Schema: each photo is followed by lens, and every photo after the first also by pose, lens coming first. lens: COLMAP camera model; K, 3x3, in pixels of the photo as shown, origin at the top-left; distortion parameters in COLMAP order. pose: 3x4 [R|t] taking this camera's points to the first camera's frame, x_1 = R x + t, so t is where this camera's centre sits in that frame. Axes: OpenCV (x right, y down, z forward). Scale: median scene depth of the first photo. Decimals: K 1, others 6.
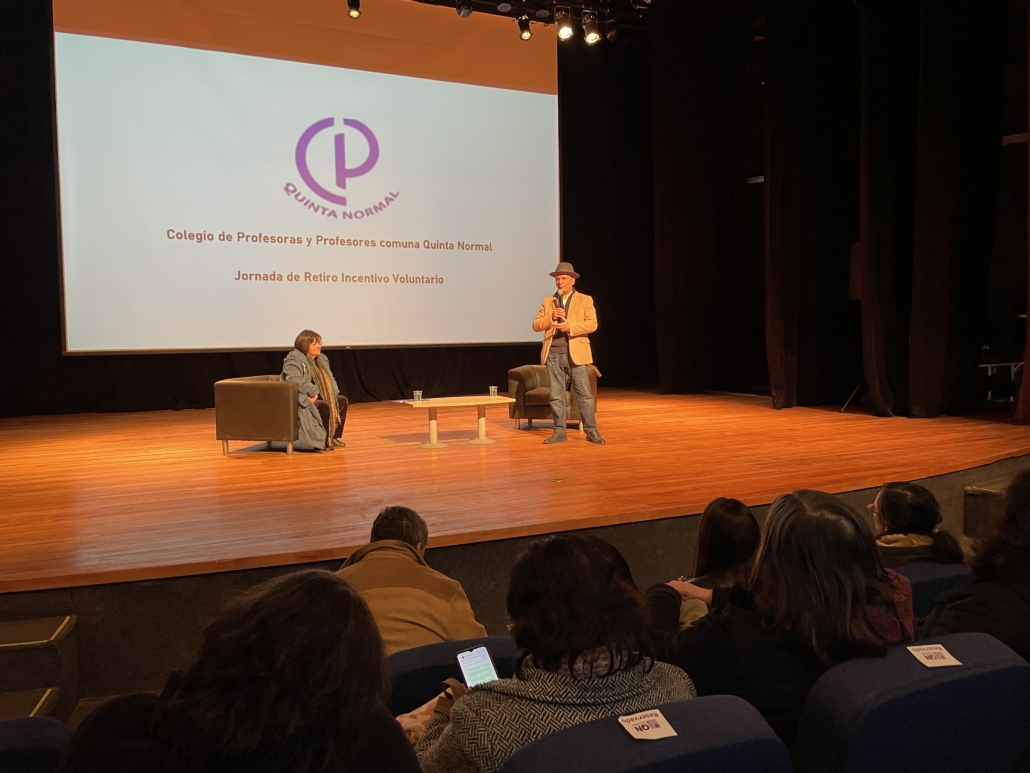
lens RADIAL K [[785.8, 0, 515.5], [0, 785.8, 373.4], [0, 0, 1]] dist [0.096721, -0.127895]
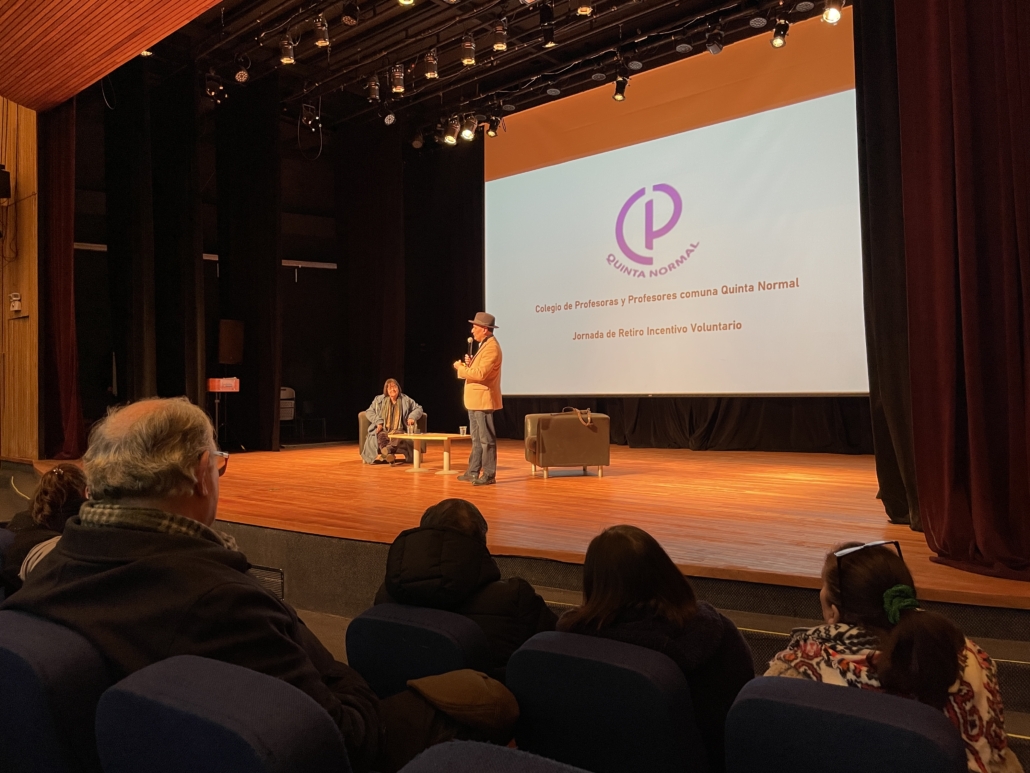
lens RADIAL K [[785.8, 0, 509.8], [0, 785.8, 388.2], [0, 0, 1]] dist [0.096721, -0.127895]
pose [[0.409892, 0.003987, -0.912126, 0.699527], [-0.048704, 0.998660, -0.017521, -0.015167], [0.910833, 0.051605, 0.409536, 0.393943]]
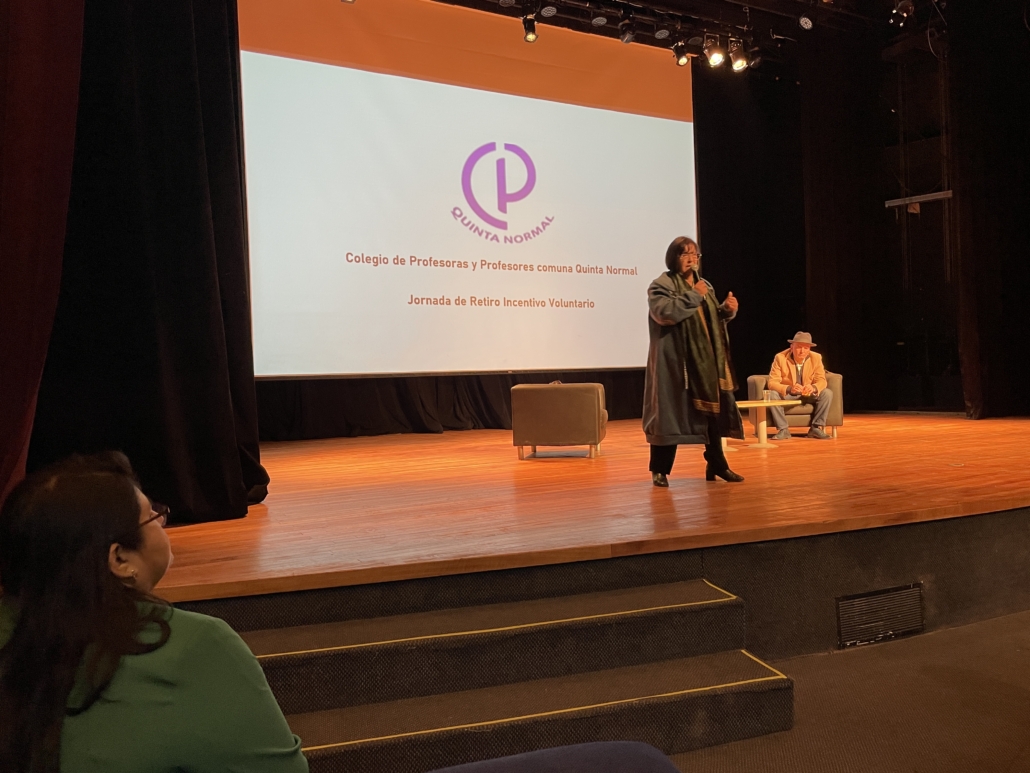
lens RADIAL K [[785.8, 0, 535.2], [0, 785.8, 402.9], [0, 0, 1]] dist [0.096721, -0.127895]
pose [[0.997525, -0.017962, 0.067982, -0.253107], [0.019392, 0.999603, -0.020429, 0.027811], [-0.067588, 0.021696, 0.997477, 0.008106]]
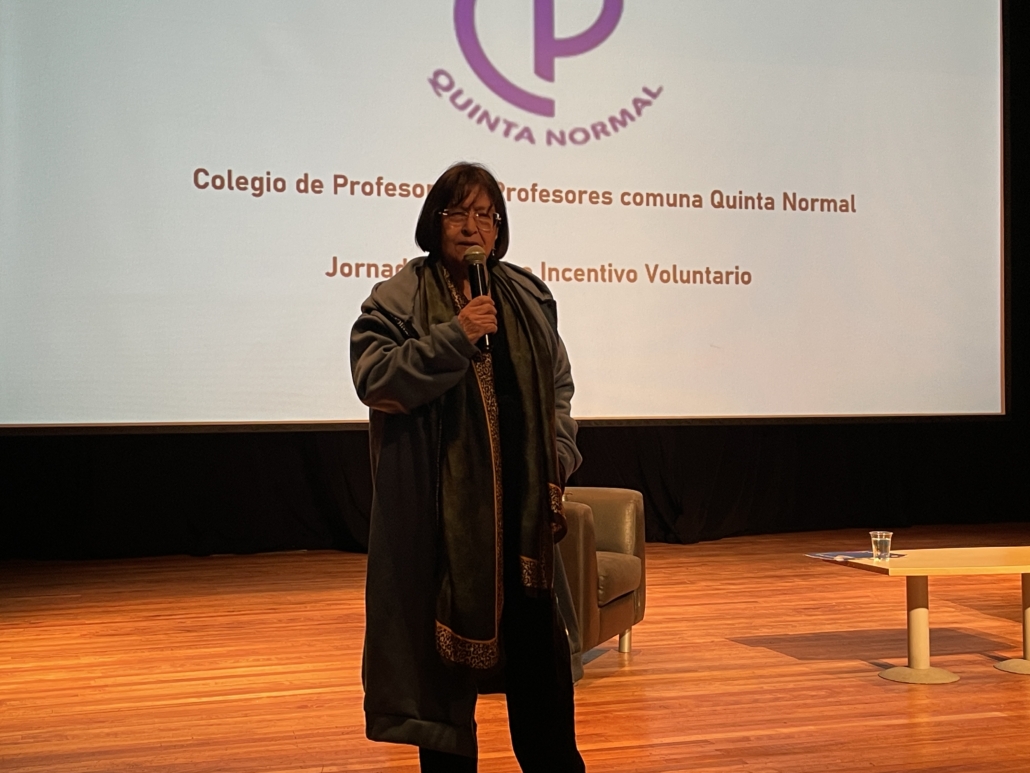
lens RADIAL K [[1490.5, 0, 522.2], [0, 1490.5, 395.4], [0, 0, 1]] dist [0.116213, 0.000000]
pose [[0.993547, 0.008007, -0.113138, -0.133399], [-0.013963, 0.998552, -0.051951, -0.003807], [0.112559, 0.053195, 0.992220, 0.140506]]
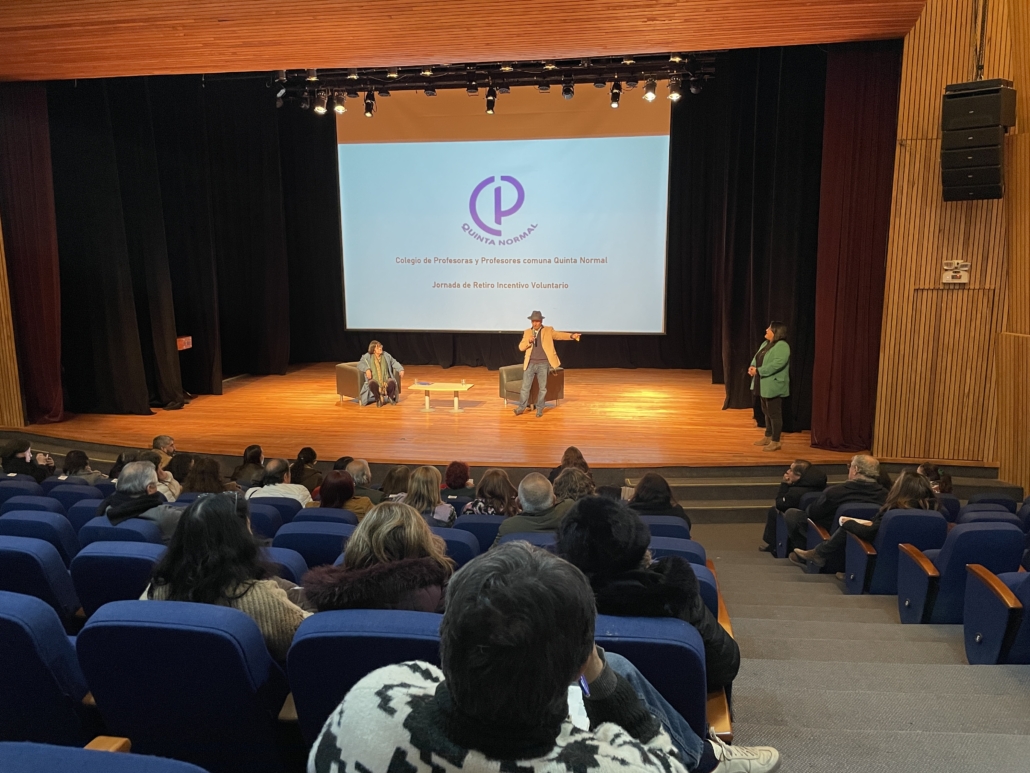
lens RADIAL K [[785.8, 0, 523.9], [0, 785.8, 392.6], [0, 0, 1]] dist [0.096721, -0.127895]
pose [[0.824873, 0.109750, -0.554563, 0.679075], [-0.038536, 0.989609, 0.138528, -0.129861], [0.564003, -0.092897, 0.820531, -0.215090]]
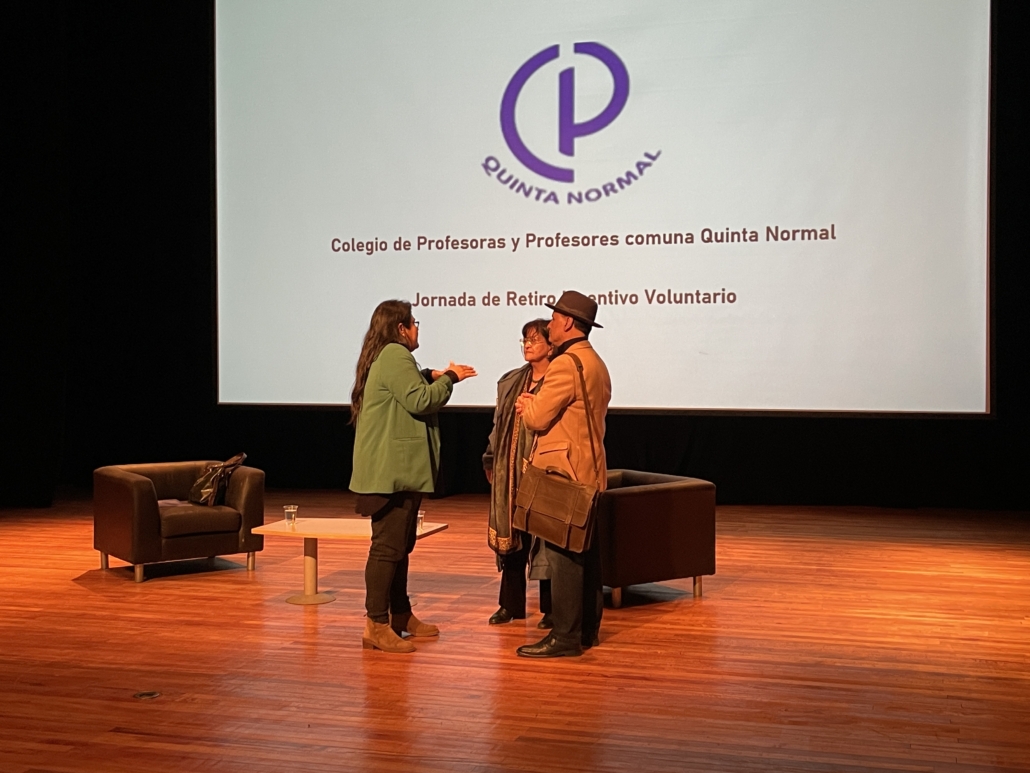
lens RADIAL K [[1296.2, 0, 515.5], [0, 1296.2, 369.1], [0, 0, 1]] dist [0.112248, 0.000000]
pose [[0.747999, 0.025163, -0.663223, 0.436091], [-0.045729, 0.998860, -0.013677, -0.050544], [0.662123, 0.040560, 0.748297, 0.217446]]
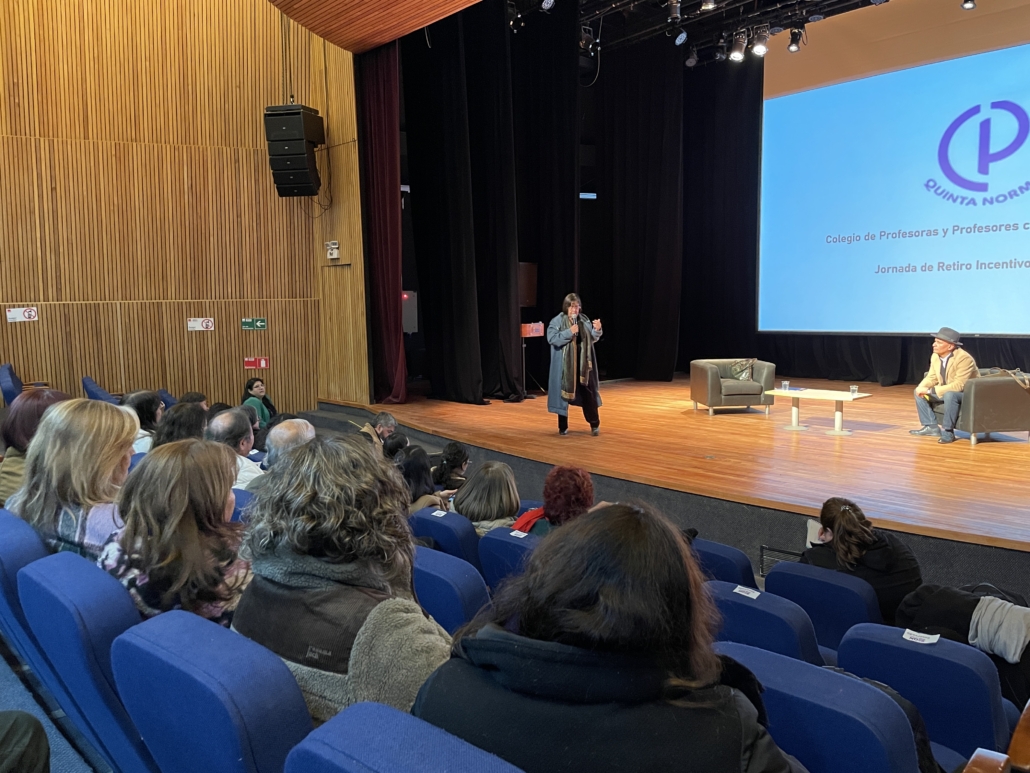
lens RADIAL K [[785.8, 0, 524.6], [0, 785.8, 386.6], [0, 0, 1]] dist [0.096721, -0.127895]
pose [[0.312440, 0.110032, -0.943543, 0.579574], [-0.039046, 0.993917, 0.102976, -0.051149], [0.949135, 0.004667, 0.314836, 0.142896]]
